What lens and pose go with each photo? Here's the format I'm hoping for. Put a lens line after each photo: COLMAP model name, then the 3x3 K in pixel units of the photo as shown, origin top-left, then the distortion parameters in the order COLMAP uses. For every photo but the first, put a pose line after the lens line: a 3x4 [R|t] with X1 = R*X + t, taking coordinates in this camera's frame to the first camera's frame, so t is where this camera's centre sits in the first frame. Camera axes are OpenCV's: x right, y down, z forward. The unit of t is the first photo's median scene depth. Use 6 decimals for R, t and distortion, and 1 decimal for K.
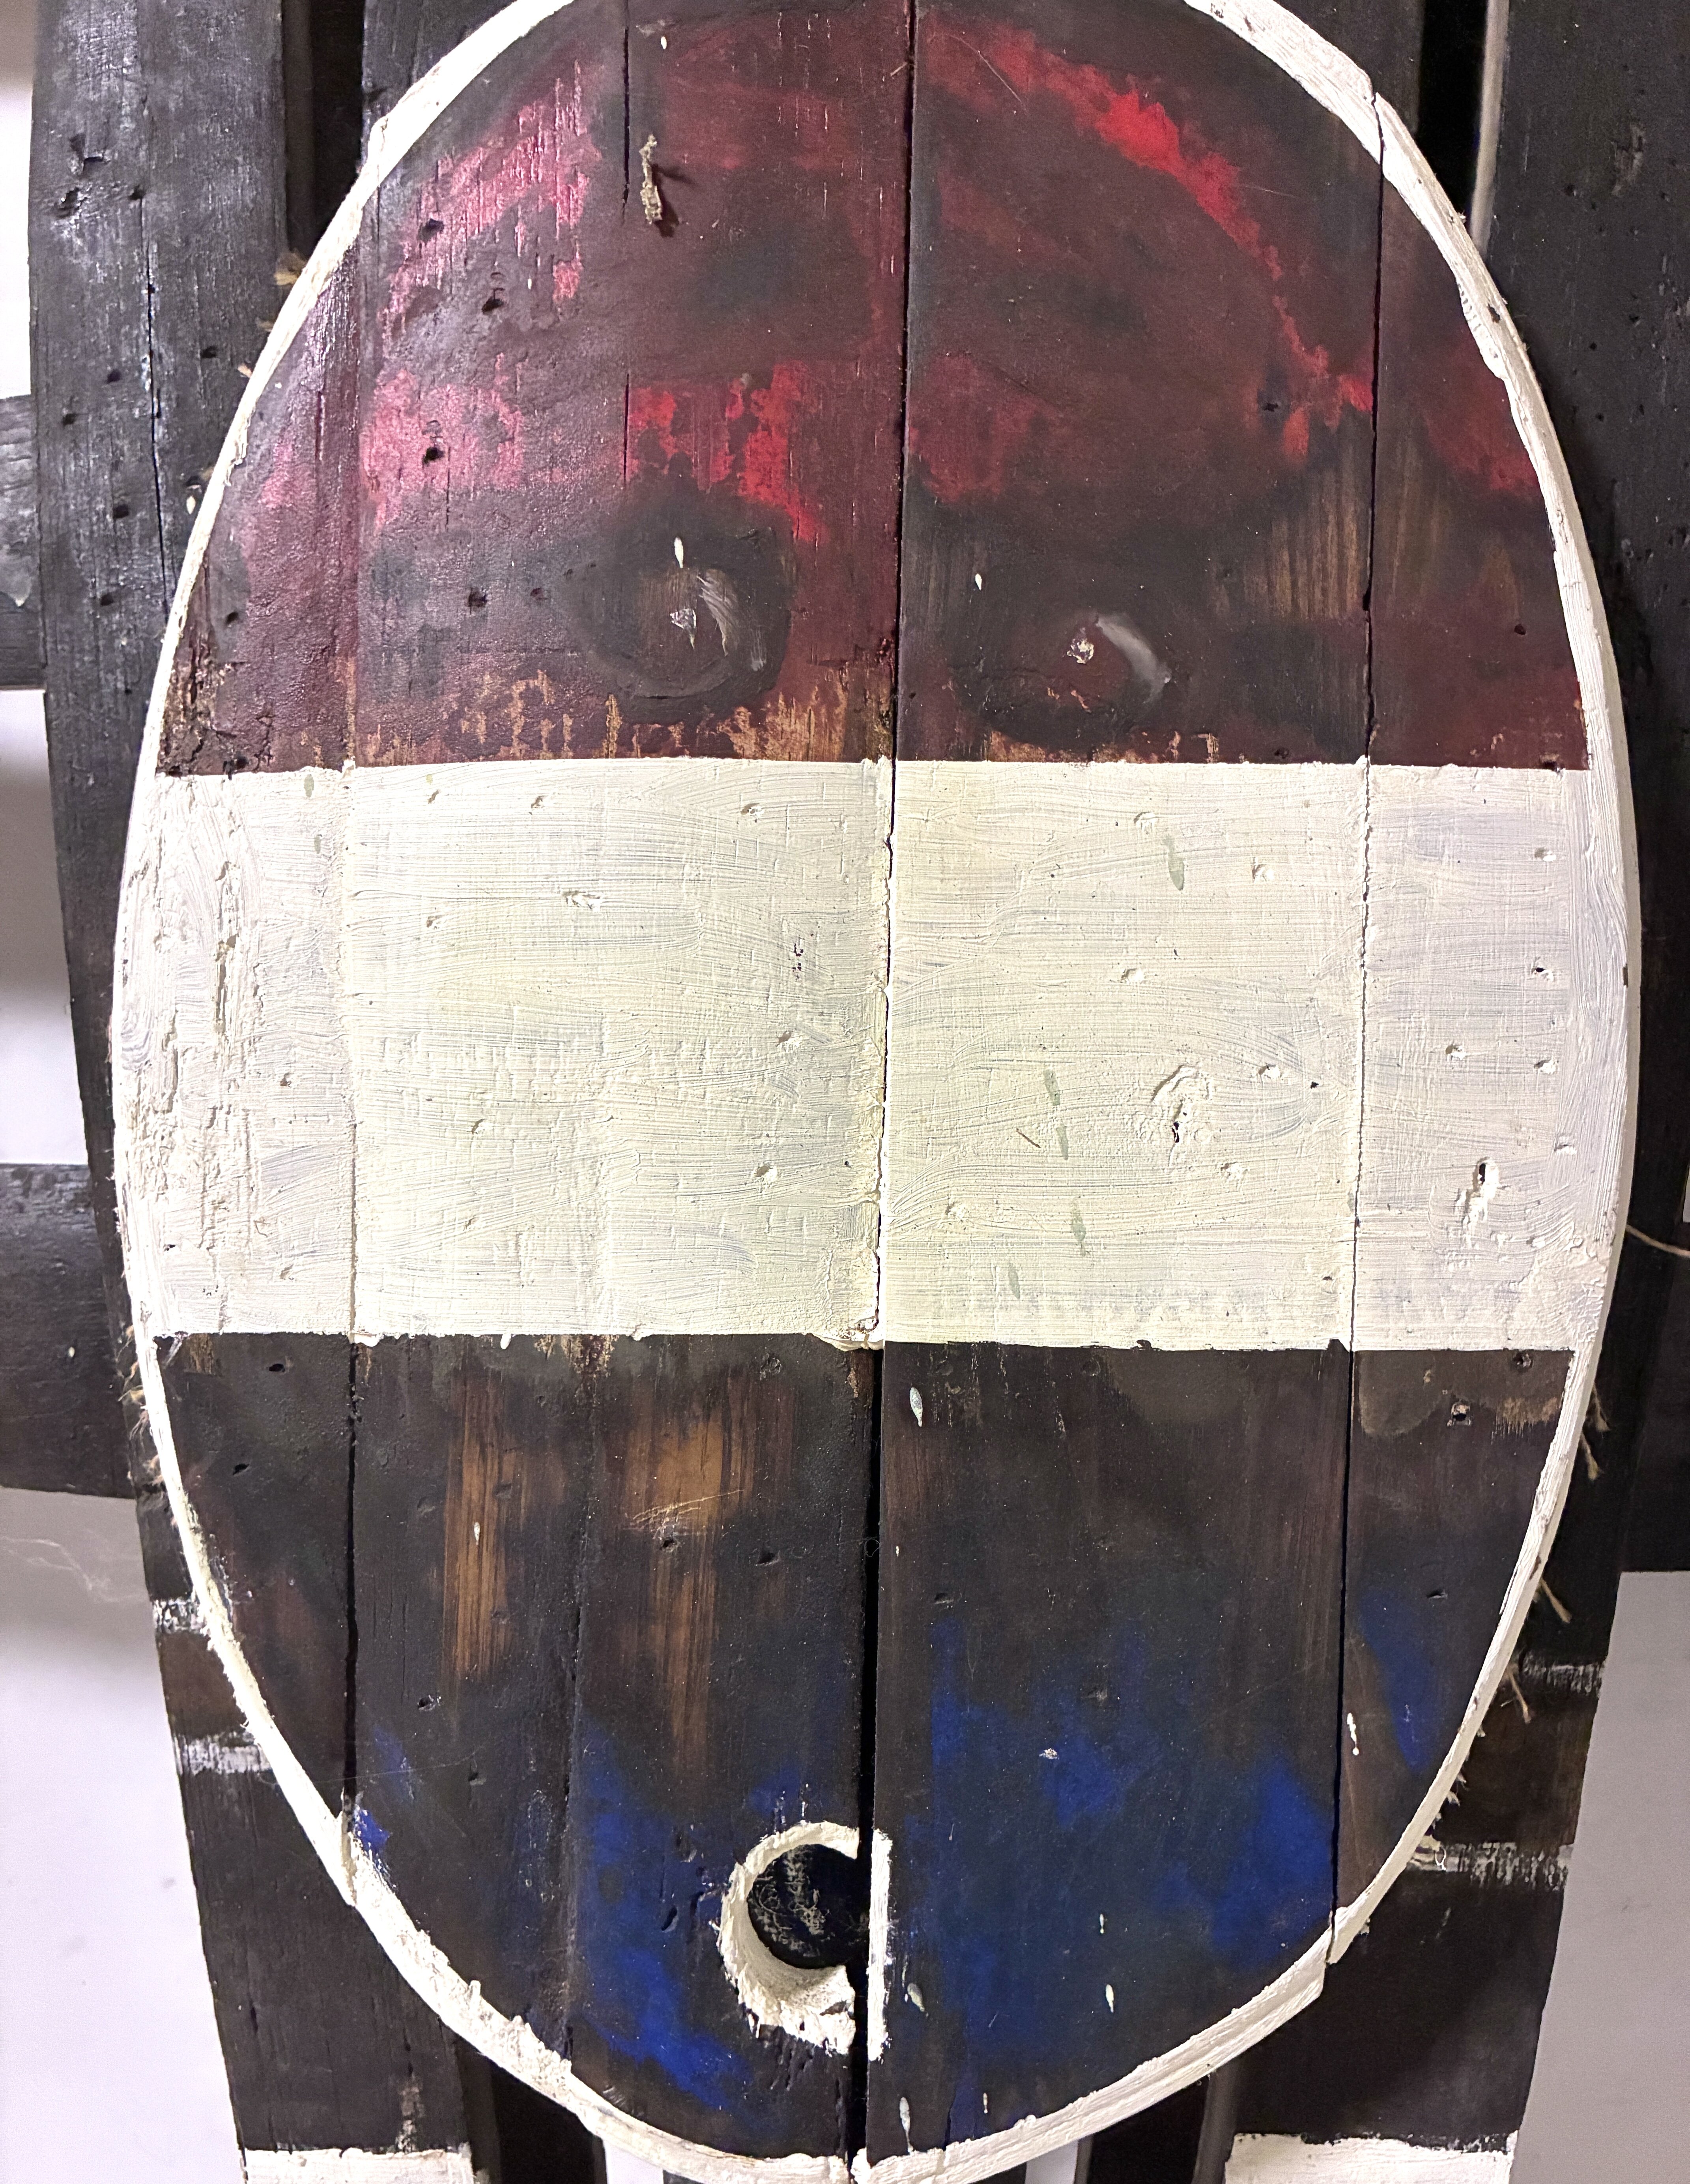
lens RADIAL K [[1705.3, 0, 811.0], [0, 1705.3, 1131.7], [0, 0, 1]] dist [0.005551, 0.003736]
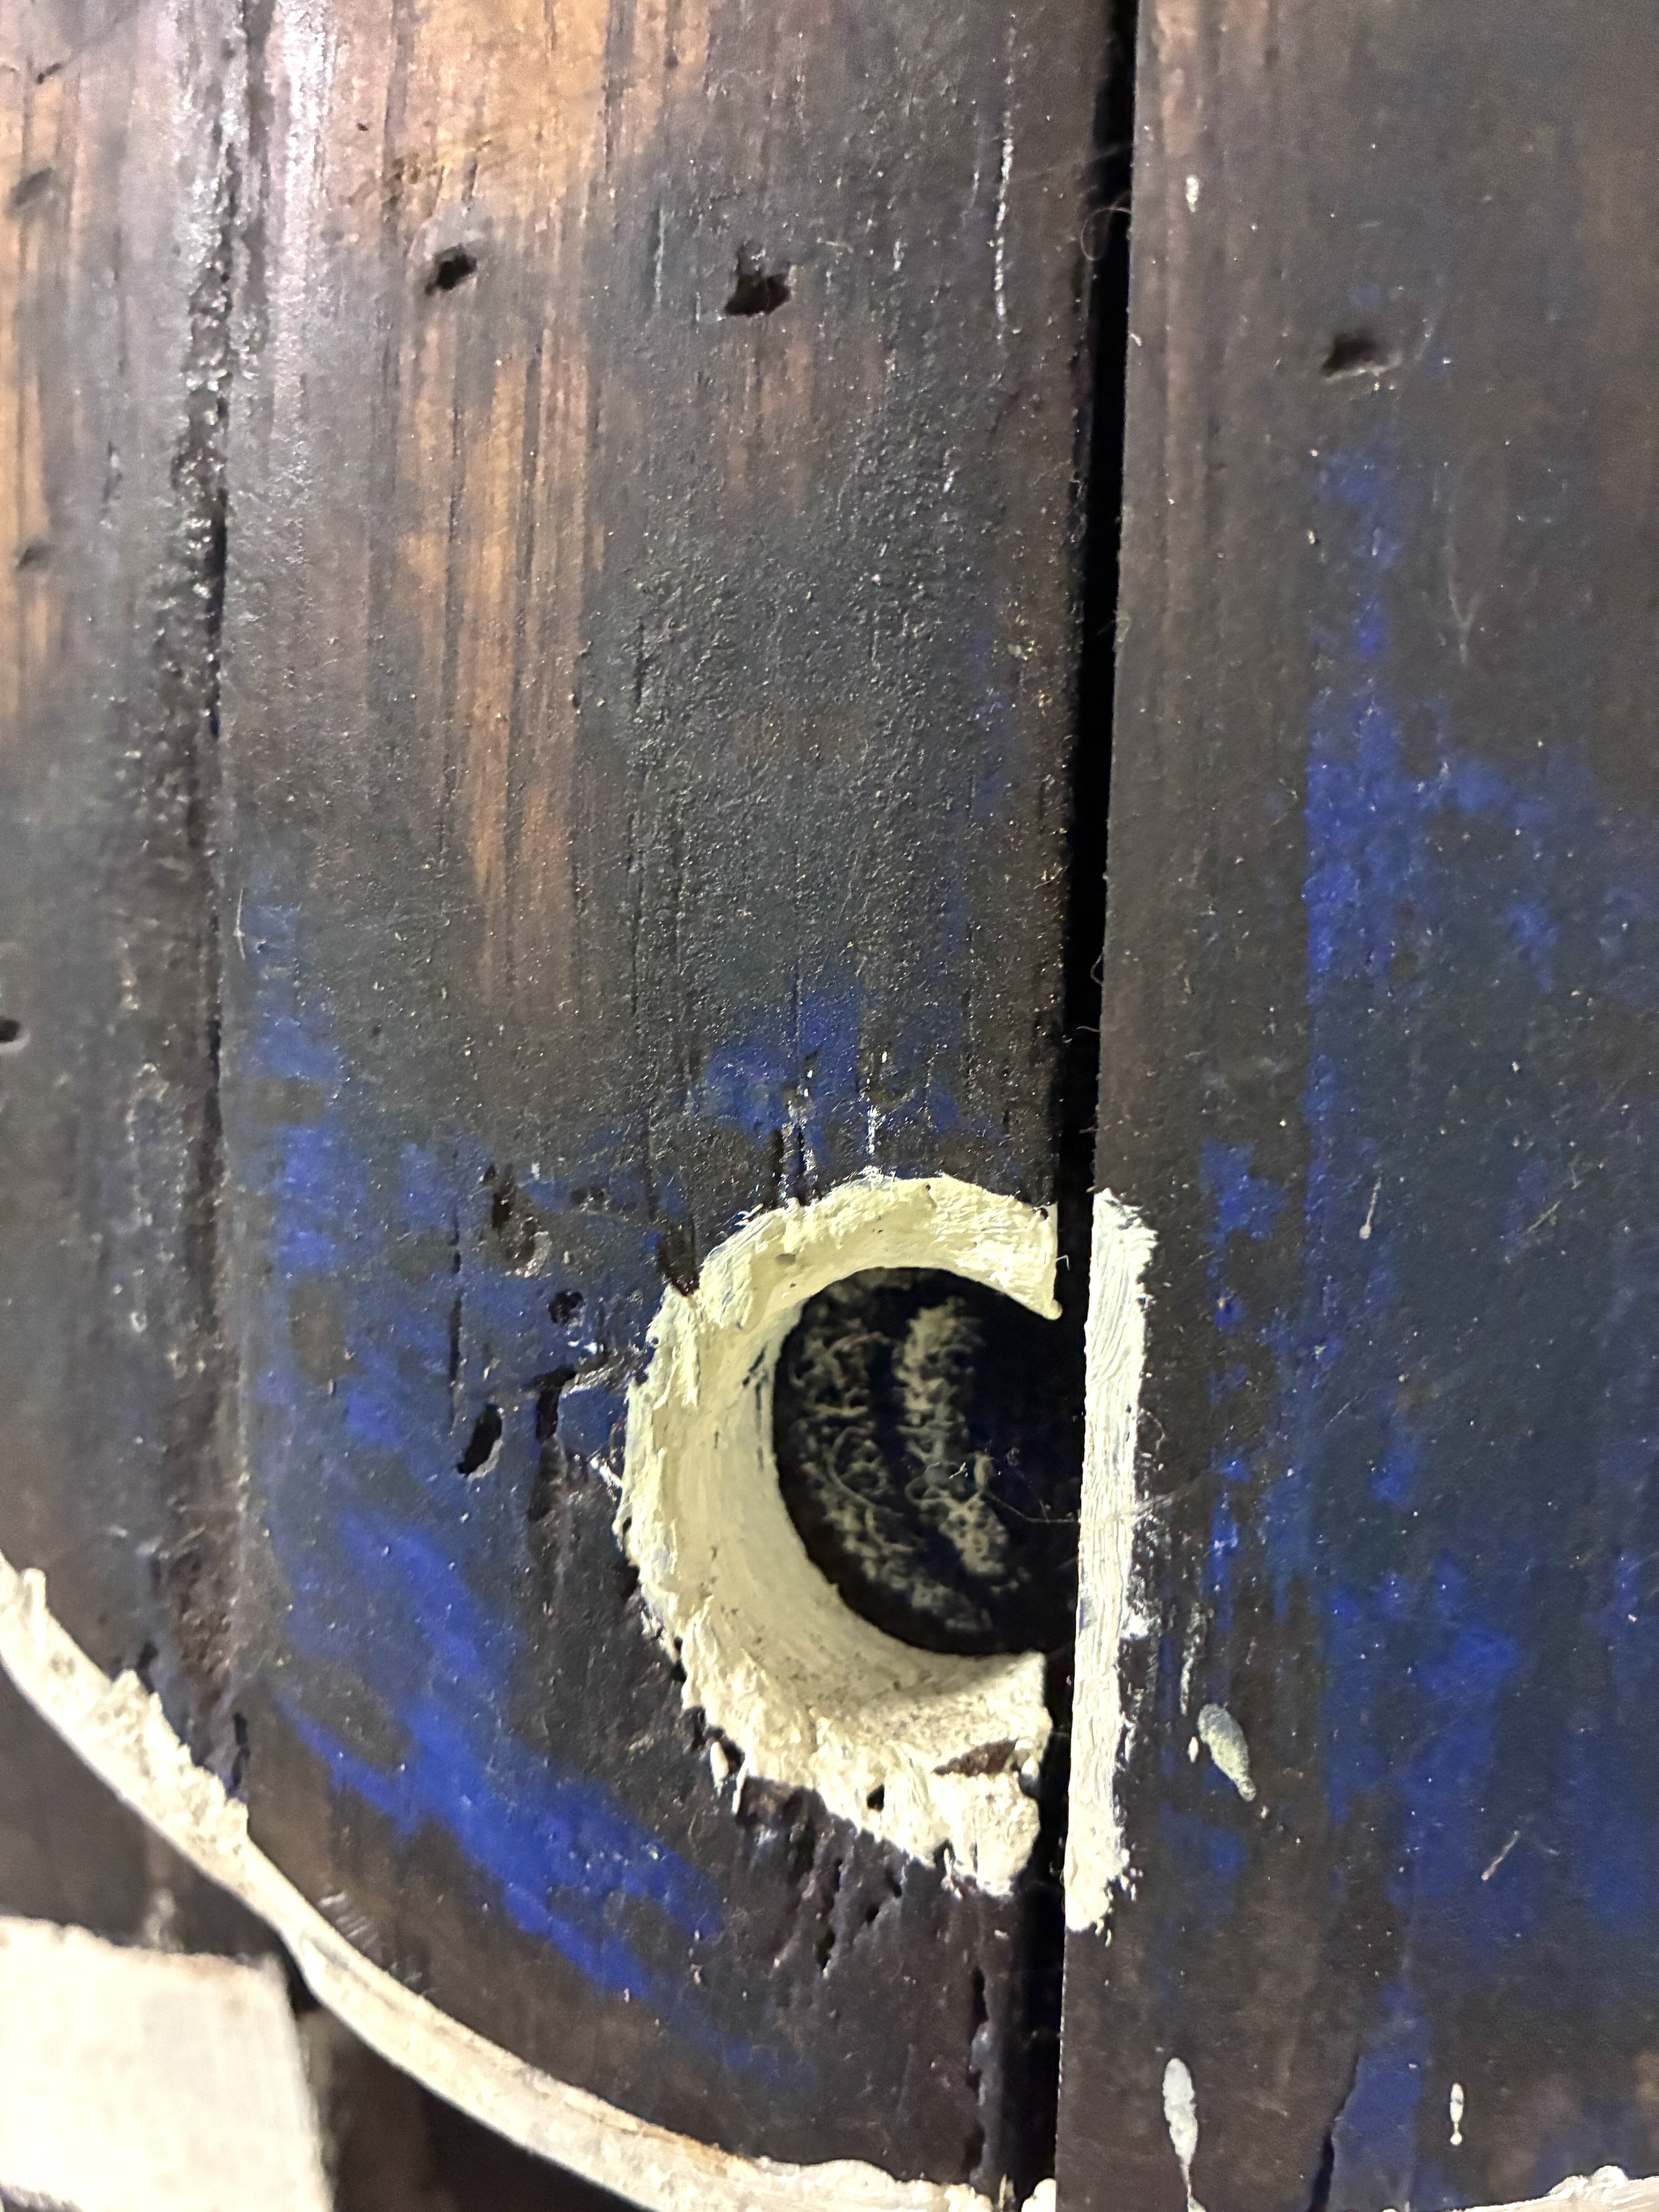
lens RADIAL K [[1726.0, 0, 815.9], [0, 1726.0, 1090.7], [0, 0, 1]] dist [-0.017220, 0.011905]
pose [[0.967038, 0.024157, -0.253483, 0.064902], [-0.002524, 0.996350, 0.085323, 0.362424], [0.254619, -0.081871, 0.963570, 0.694675]]
